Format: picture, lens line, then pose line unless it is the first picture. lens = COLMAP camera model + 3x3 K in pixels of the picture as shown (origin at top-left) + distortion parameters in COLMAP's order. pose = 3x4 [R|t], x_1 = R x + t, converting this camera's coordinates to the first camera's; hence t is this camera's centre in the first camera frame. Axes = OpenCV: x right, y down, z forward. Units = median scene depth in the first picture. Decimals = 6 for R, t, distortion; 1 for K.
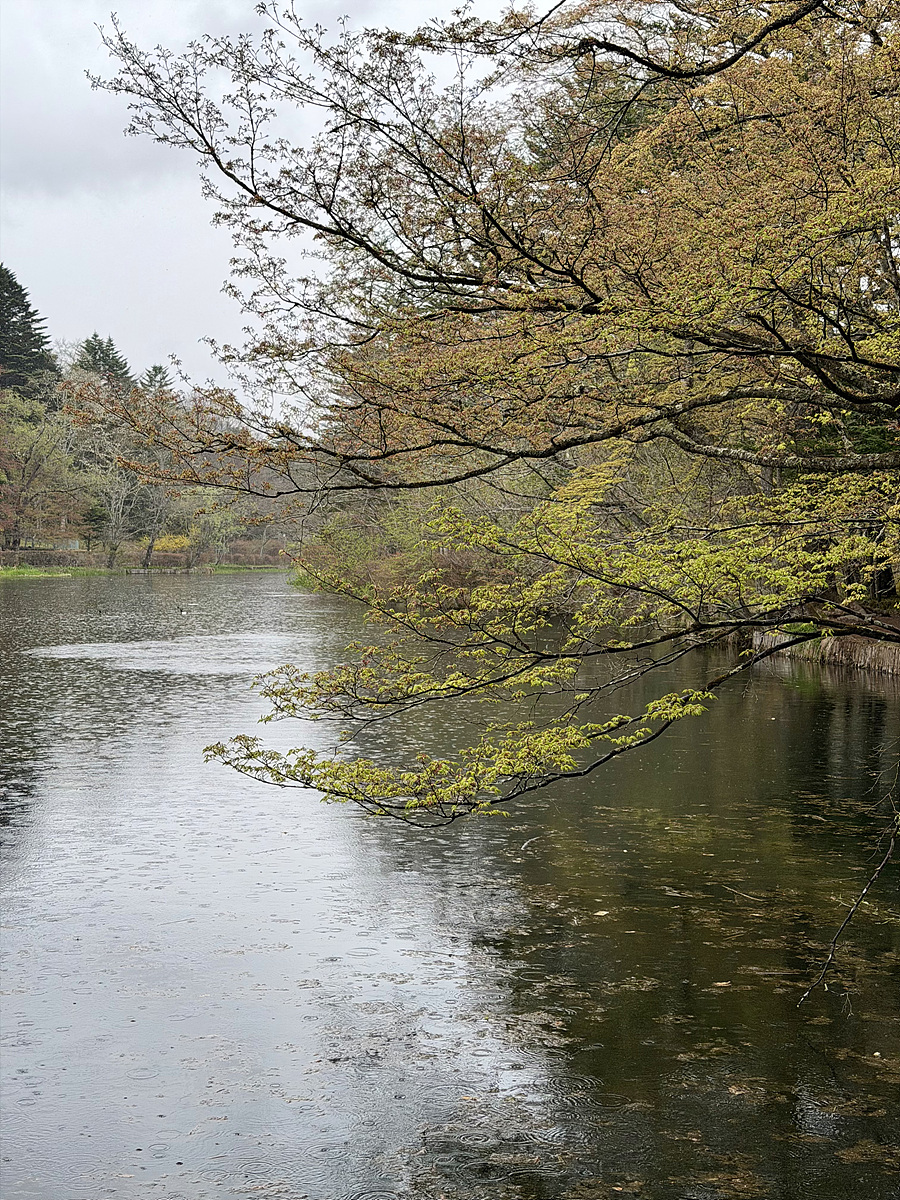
lens RADIAL K [[1665.1, 0, 439.9], [0, 1665.1, 601.6], [0, 0, 1]] dist [0.199414, -0.282437]
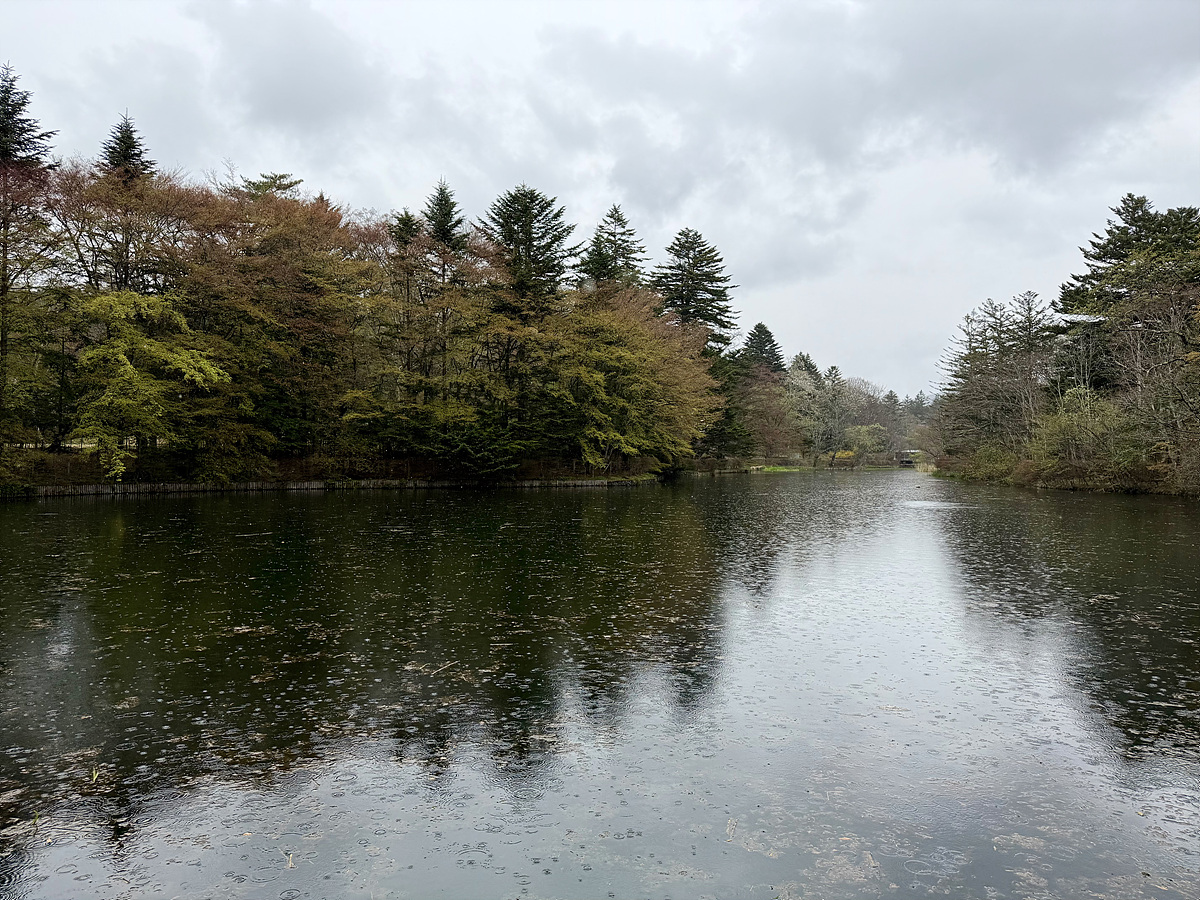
lens RADIAL K [[833.2, 0, 600.5], [0, 833.2, 454.2], [0, 0, 1]] dist [0.184275, -0.324611]
pose [[0.921046, 0.000312, -0.389453, -0.667789], [-0.013837, 0.999394, -0.031925, 0.015929], [0.389207, 0.034793, 0.920493, -0.693419]]
